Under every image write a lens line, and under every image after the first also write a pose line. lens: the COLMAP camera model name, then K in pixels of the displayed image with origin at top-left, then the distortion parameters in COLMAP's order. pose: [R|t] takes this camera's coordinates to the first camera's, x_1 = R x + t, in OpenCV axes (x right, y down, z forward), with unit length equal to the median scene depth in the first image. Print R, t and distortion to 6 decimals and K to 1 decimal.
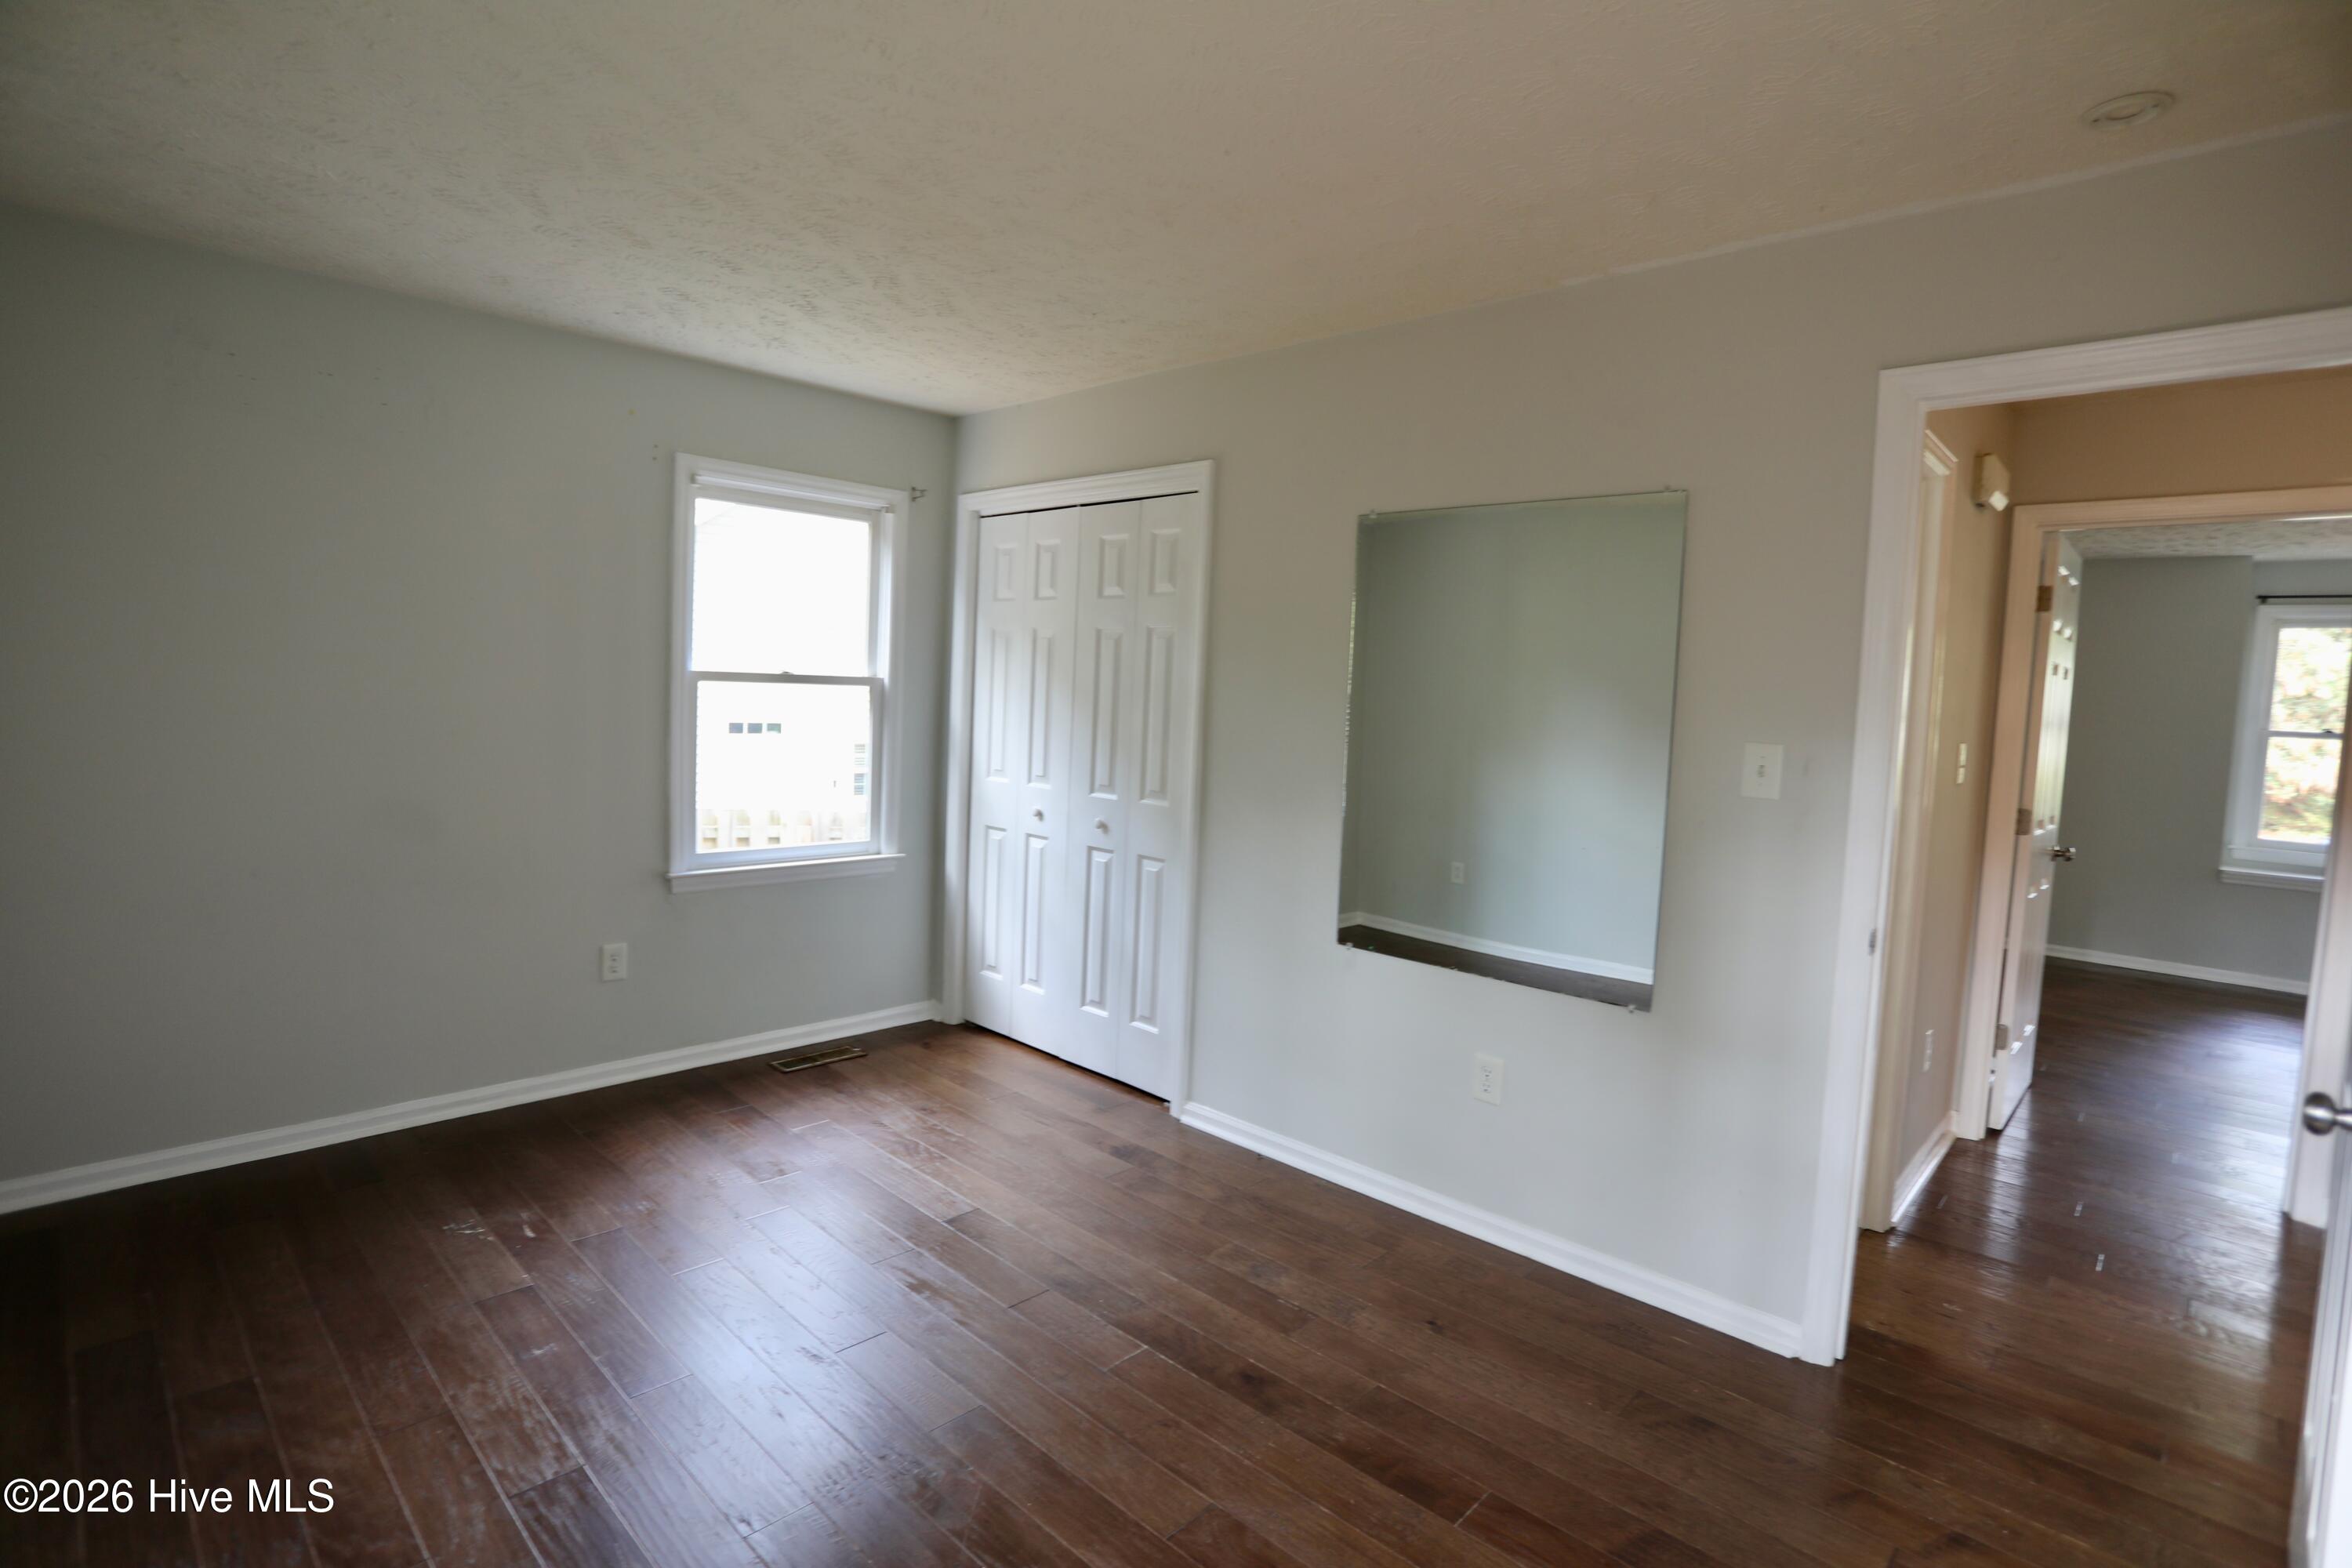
lens RADIAL K [[1143.8, 0, 1173.0], [0, 1143.8, 768.9], [0, 0, 1]] dist [-0.079849, 0.036541]
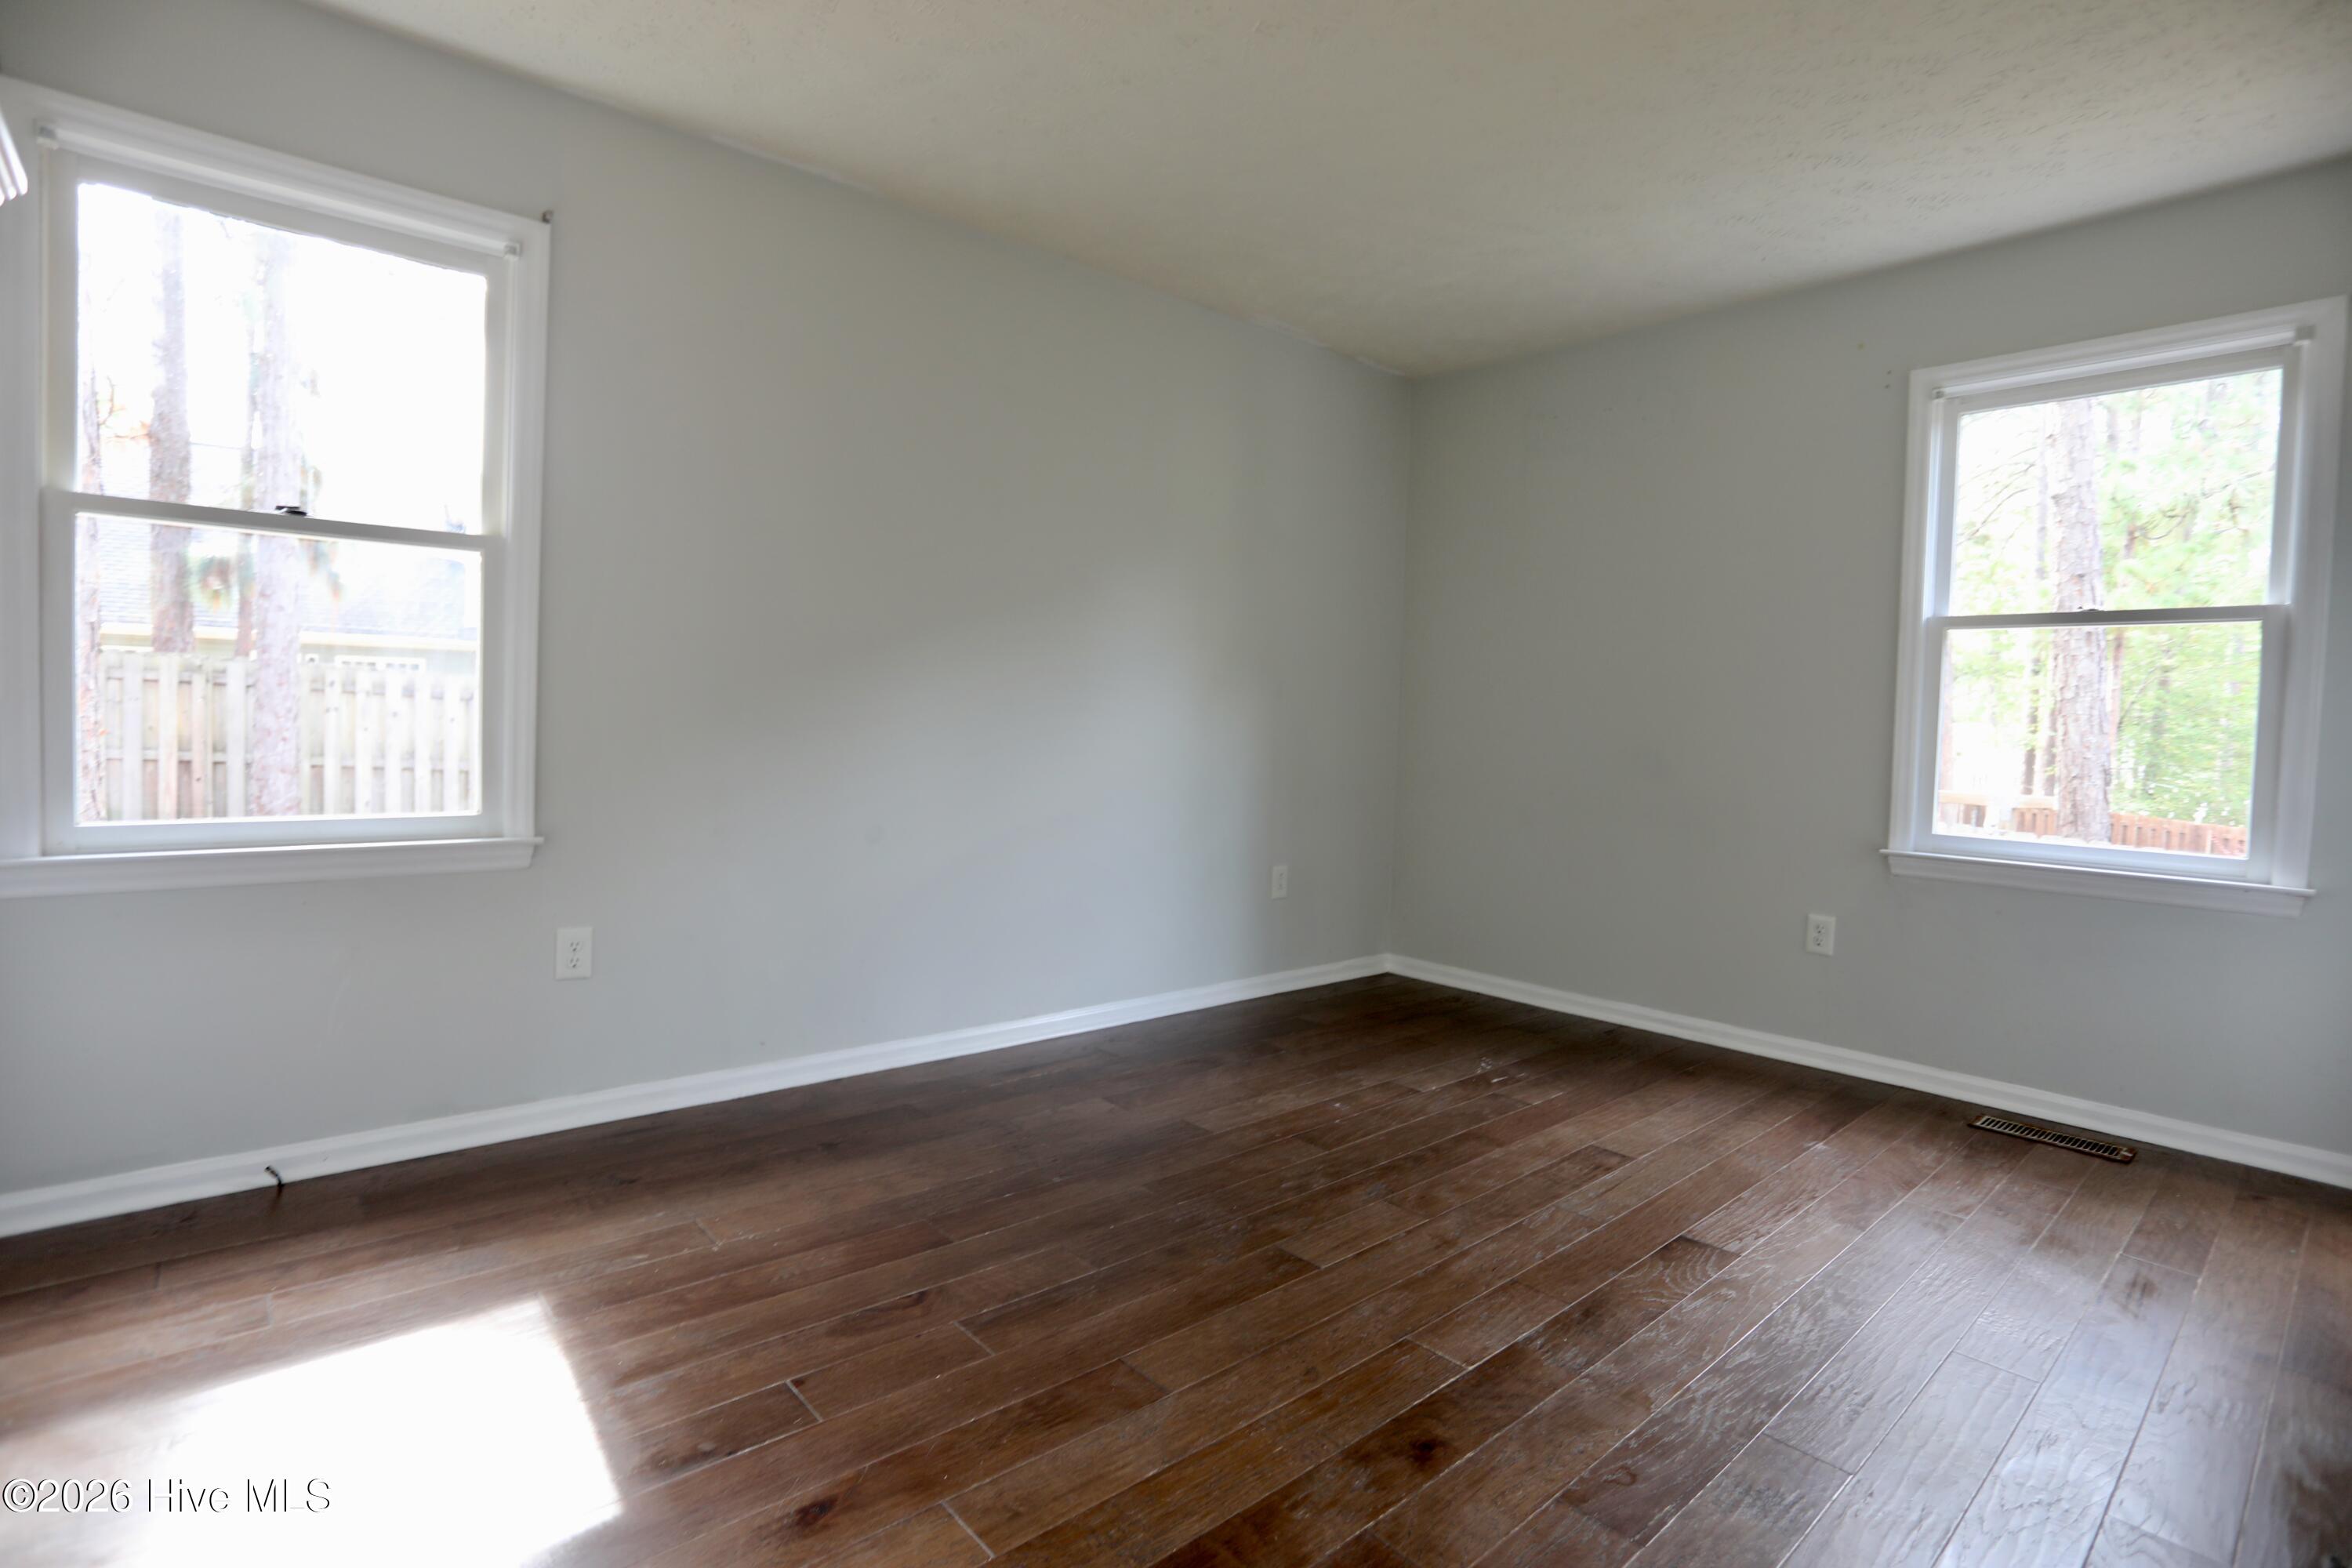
lens RADIAL K [[1143.8, 0, 1173.0], [0, 1143.8, 768.9], [0, 0, 1]] dist [-0.079849, 0.036541]
pose [[-0.093959, -0.002930, -0.995572, 0.478193], [-0.105016, 0.994446, 0.006985, 0.084676], [0.990022, 0.105207, -0.093745, 0.535971]]
